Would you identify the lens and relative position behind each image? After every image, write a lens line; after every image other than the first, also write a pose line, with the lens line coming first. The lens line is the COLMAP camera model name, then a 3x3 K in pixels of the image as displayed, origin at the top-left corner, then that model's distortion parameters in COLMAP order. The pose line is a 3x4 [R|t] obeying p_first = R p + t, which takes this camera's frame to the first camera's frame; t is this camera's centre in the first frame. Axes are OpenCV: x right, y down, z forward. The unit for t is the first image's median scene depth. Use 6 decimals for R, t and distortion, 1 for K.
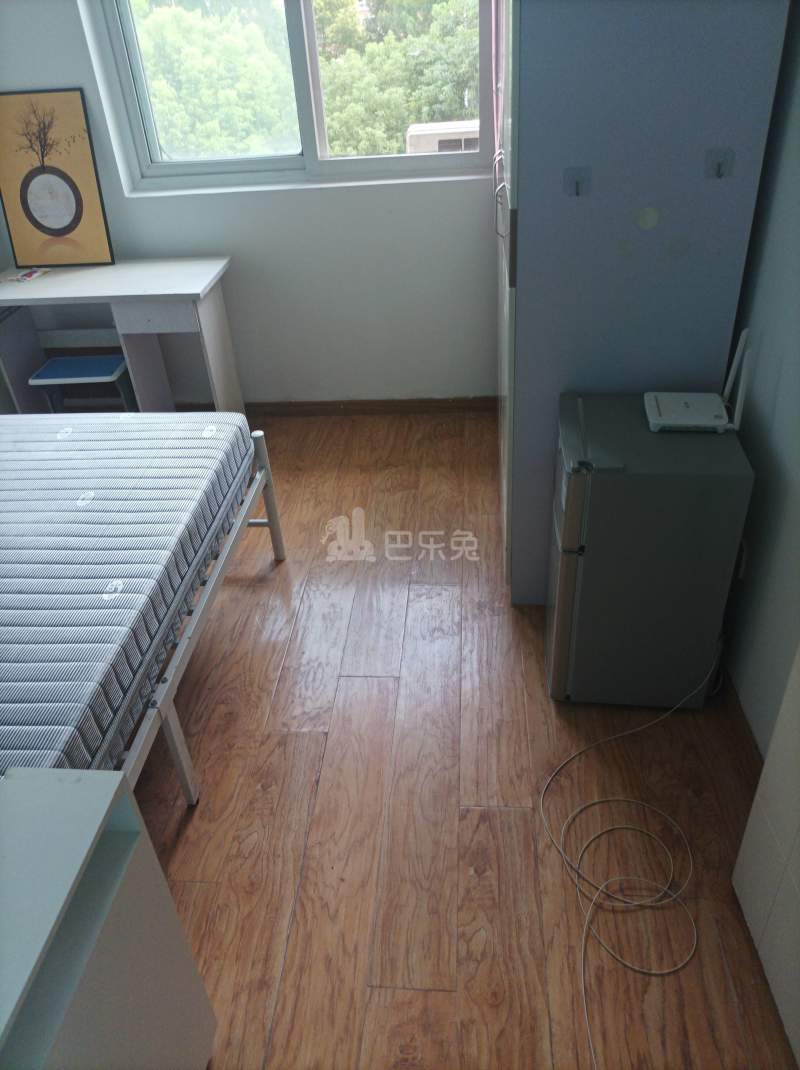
lens RADIAL K [[791.3, 0, 403.3], [0, 791.3, 542.2], [0, 0, 1]] dist [0.037458, -0.043230]
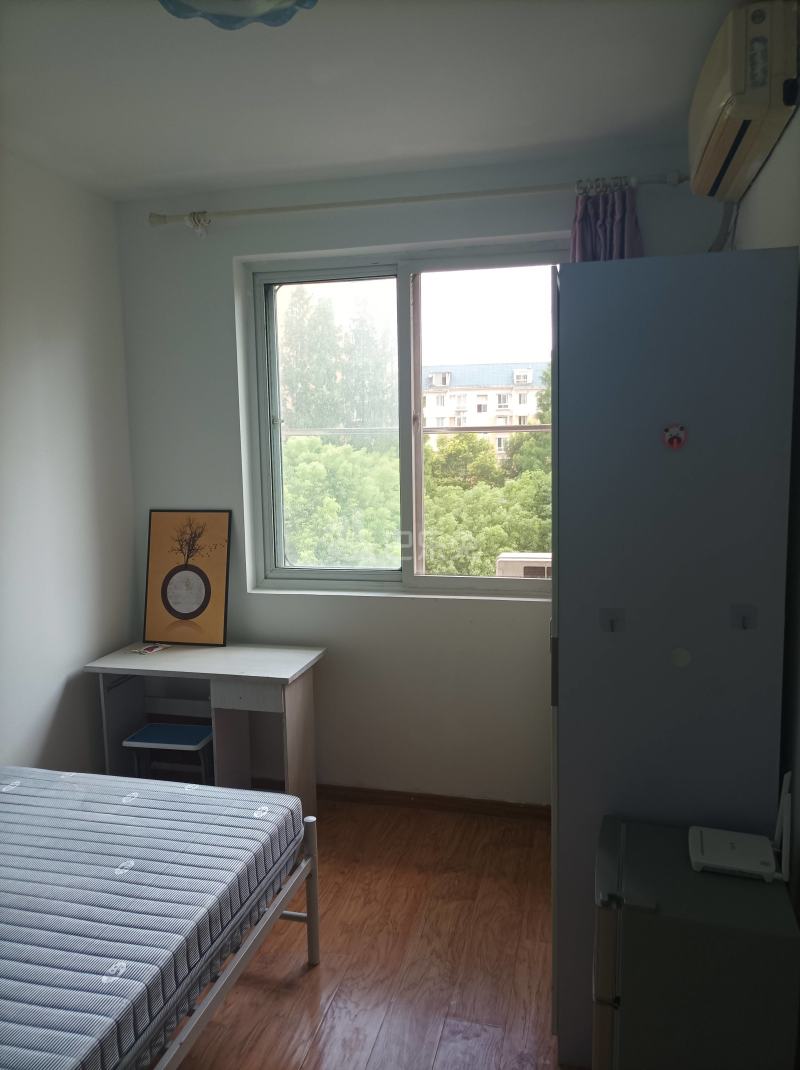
lens RADIAL K [[799.7, 0, 400.2], [0, 799.7, 540.8], [0, 0, 1]] dist [0.032547, -0.035564]
pose [[0.984598, 0.064692, -0.162424, 0.071814], [-0.131899, 0.884649, -0.447212, -0.008484], [0.114758, 0.461747, 0.879557, -0.047917]]
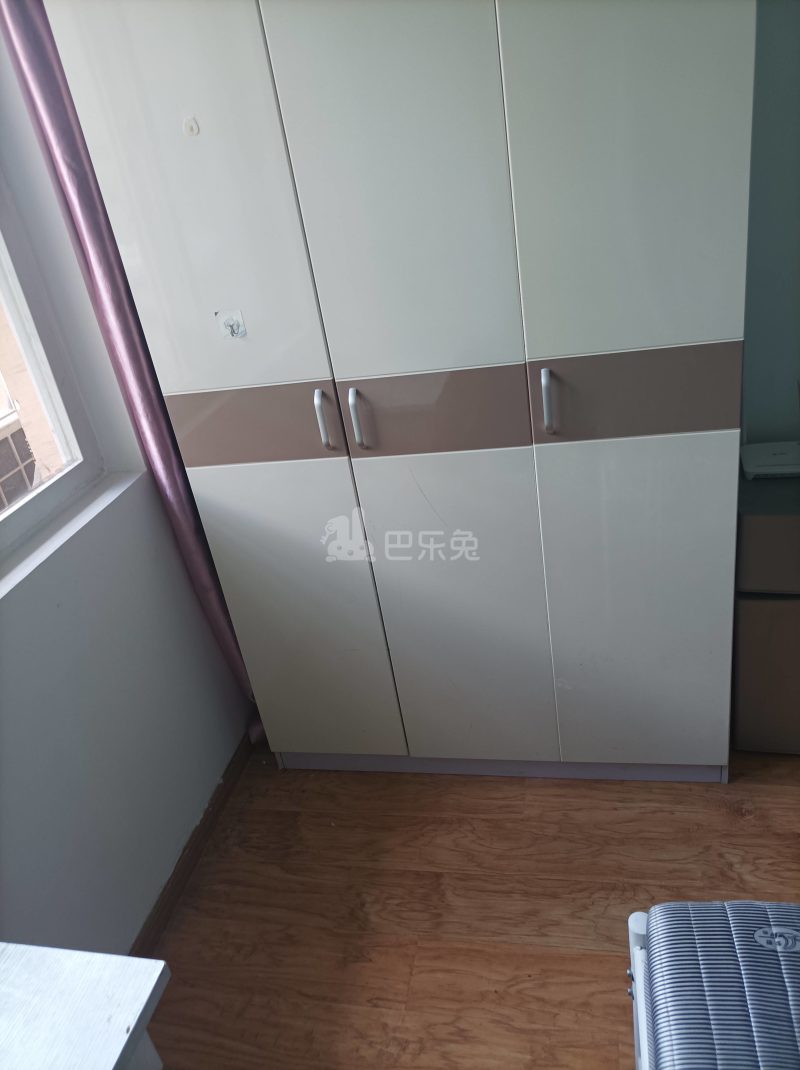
lens RADIAL K [[799.7, 0, 400.2], [0, 799.7, 540.8], [0, 0, 1]] dist [0.032547, -0.035564]
pose [[0.128615, -0.420225, 0.898259, -0.548672], [0.677701, 0.698524, 0.229749, -0.516324], [-0.724002, 0.579202, 0.374628, 0.783332]]
